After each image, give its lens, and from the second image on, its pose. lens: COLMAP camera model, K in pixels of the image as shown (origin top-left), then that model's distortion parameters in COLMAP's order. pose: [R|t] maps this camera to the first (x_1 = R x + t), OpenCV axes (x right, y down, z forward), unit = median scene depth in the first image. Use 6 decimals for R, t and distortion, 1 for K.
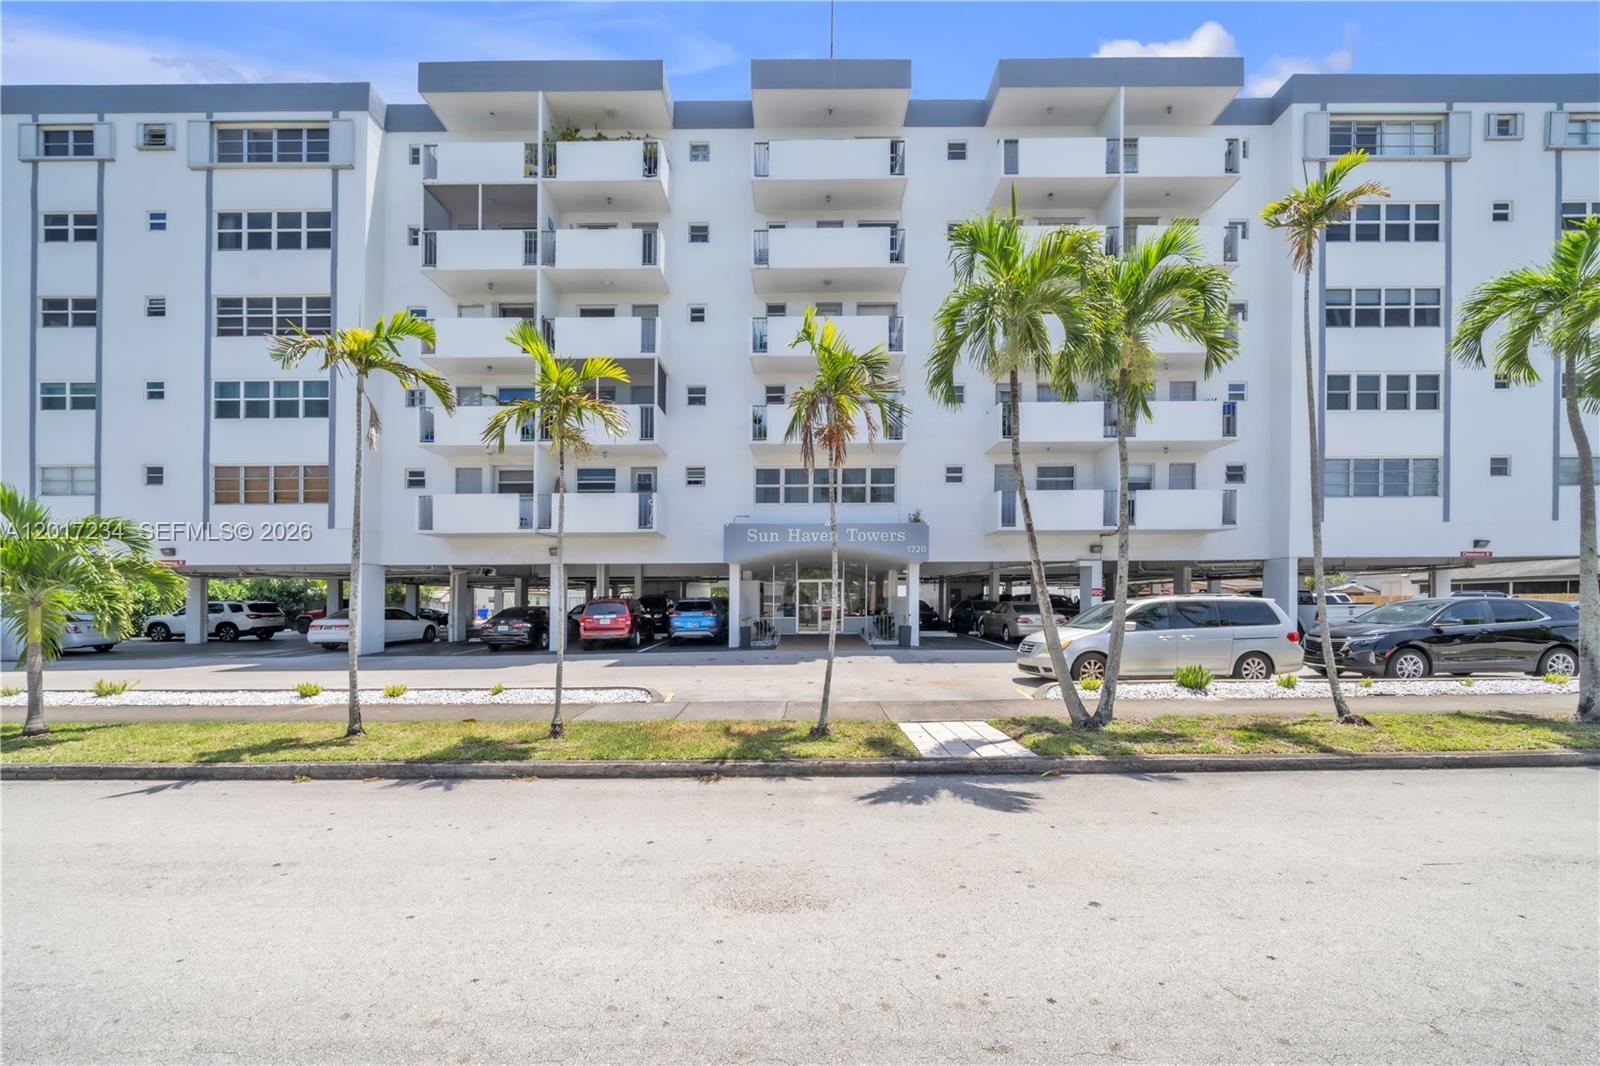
lens RADIAL K [[572.0, 0, 816.9], [0, 572.0, 604.6], [0, 0, 1]] dist [0.000108, -0.000578]
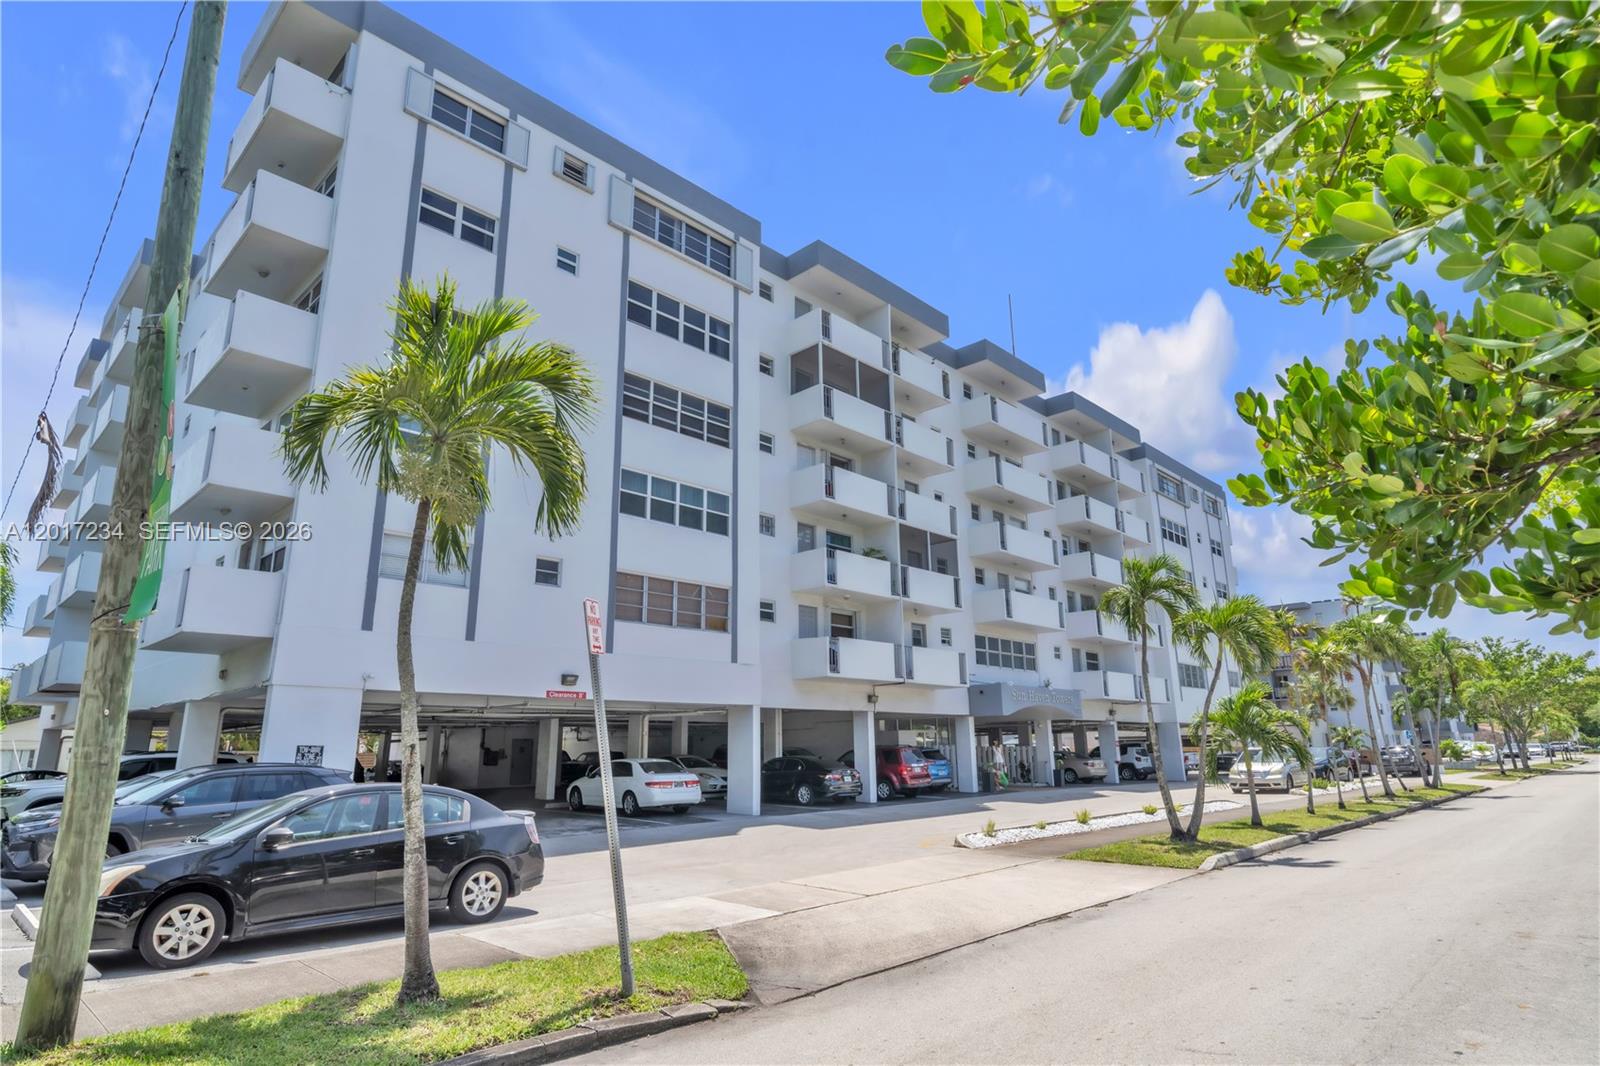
lens RADIAL K [[872.4, 0, 803.1], [0, 872.4, 528.2], [0, 0, 1]] dist [0.005551, 0.000181]
pose [[0.692854, 0.178074, 0.698743, -1.695136], [0.008753, 0.966878, -0.255087, 0.006936], [-0.721024, 0.182855, 0.668347, 0.009545]]
